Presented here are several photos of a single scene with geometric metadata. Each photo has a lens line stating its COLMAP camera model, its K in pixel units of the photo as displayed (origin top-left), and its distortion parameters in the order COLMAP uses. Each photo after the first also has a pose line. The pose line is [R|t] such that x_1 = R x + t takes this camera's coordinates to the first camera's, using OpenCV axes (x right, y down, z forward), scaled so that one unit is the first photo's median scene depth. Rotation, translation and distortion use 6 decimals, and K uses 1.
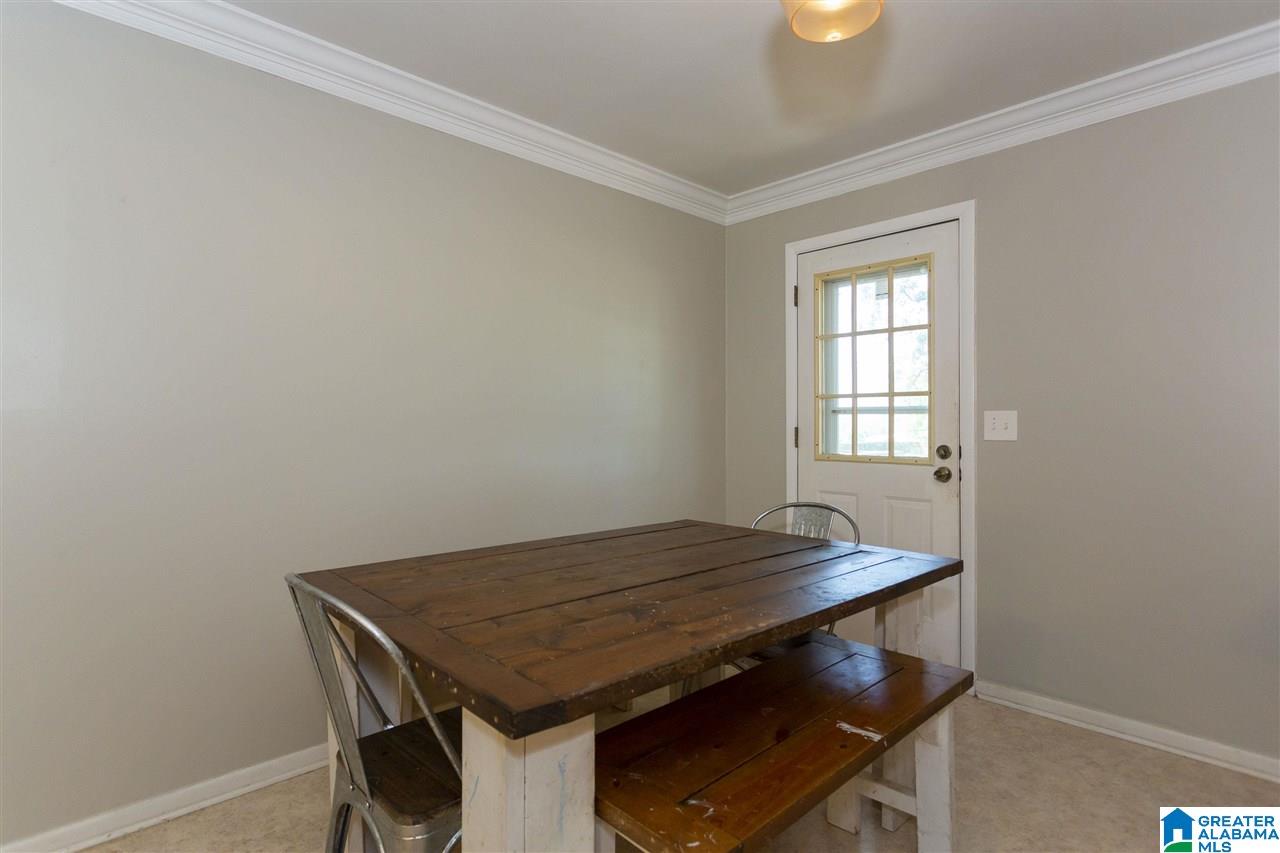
lens RADIAL K [[665.7, 0, 640.0], [0, 665.7, 426.5], [0, 0, 1]] dist [0.001794, 0.000350]
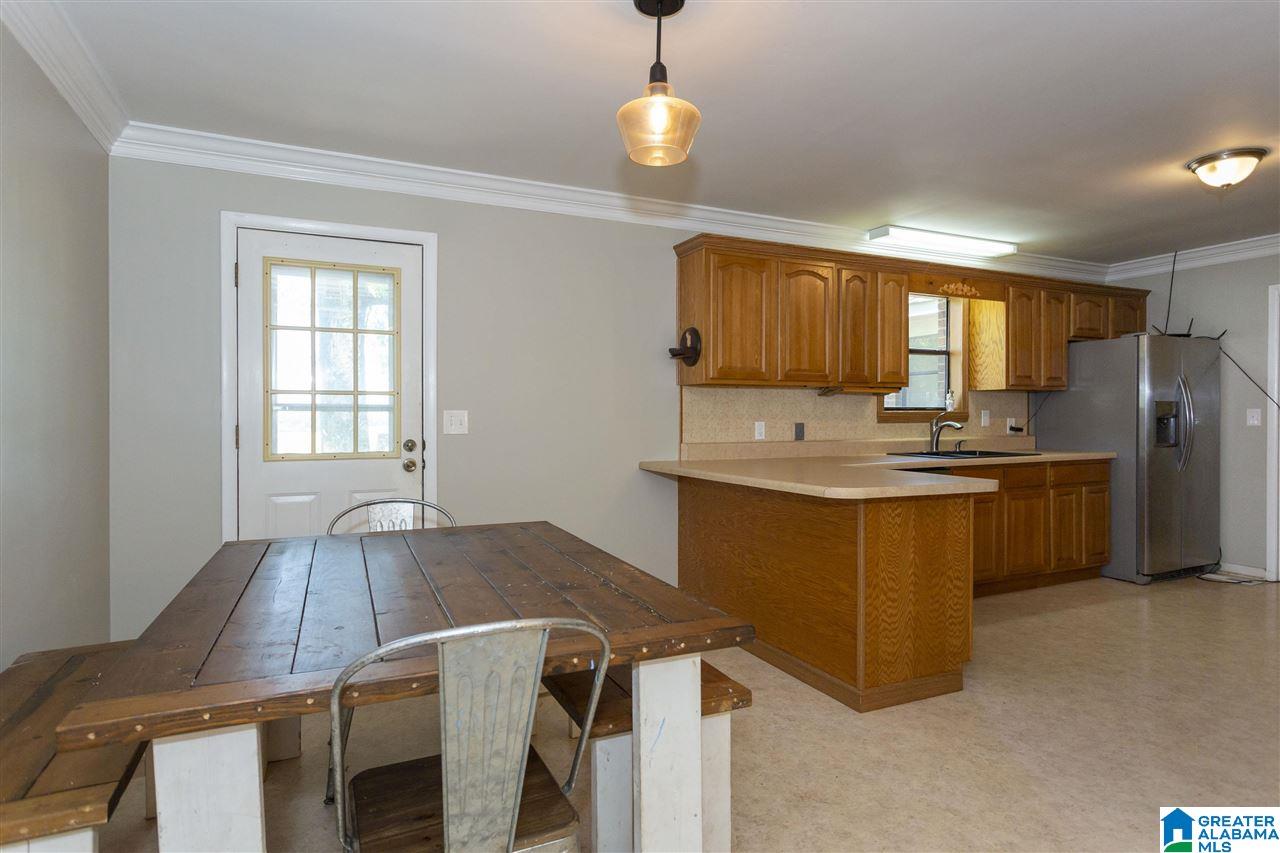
lens RADIAL K [[688.0, 0, 640.0], [0, 688.0, 426.5], [0, 0, 1]] dist [0.000261, -0.000155]
pose [[0.316678, -0.008425, 0.948496, -0.522072], [0.006444, 0.999957, 0.006731, 0.000298], [-0.948511, 0.003981, 0.316718, 0.244416]]
